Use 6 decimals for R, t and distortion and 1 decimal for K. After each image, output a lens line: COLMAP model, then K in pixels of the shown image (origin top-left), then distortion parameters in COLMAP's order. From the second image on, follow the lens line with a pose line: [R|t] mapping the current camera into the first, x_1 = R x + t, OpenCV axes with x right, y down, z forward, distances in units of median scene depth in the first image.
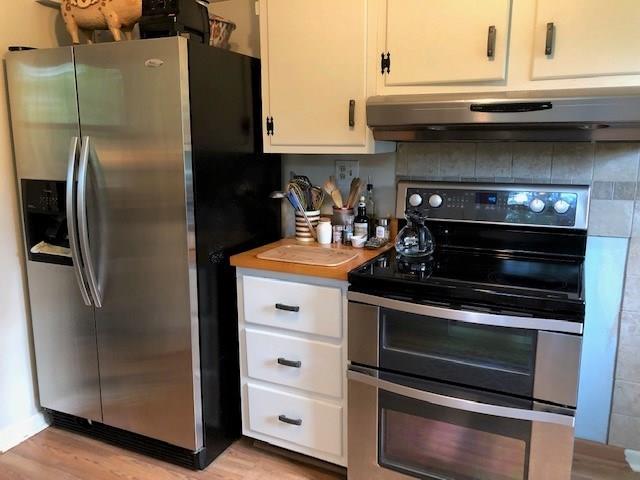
lens RADIAL K [[524.3, 0, 319.7], [0, 524.3, 240.3], [0, 0, 1]] dist [-0.007499, -0.009621]
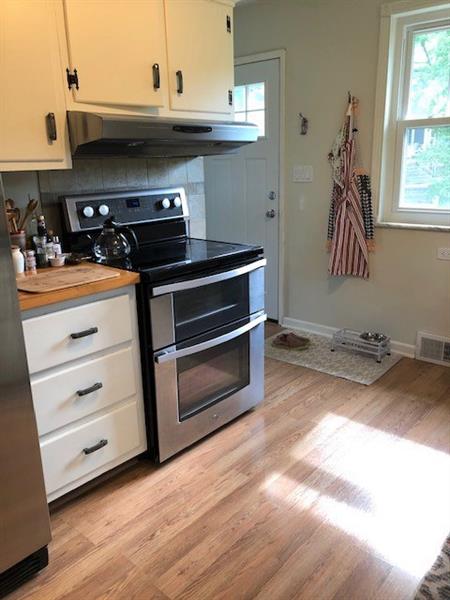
lens RADIAL K [[491.5, 0, 224.7], [0, 491.5, 299.4], [0, 0, 1]] dist [-0.007499, -0.009621]
pose [[0.261829, -0.261655, 0.928968, -0.770129], [0.205814, 0.955544, 0.211132, -0.062333], [-0.942914, 0.135914, 0.304041, 0.459380]]
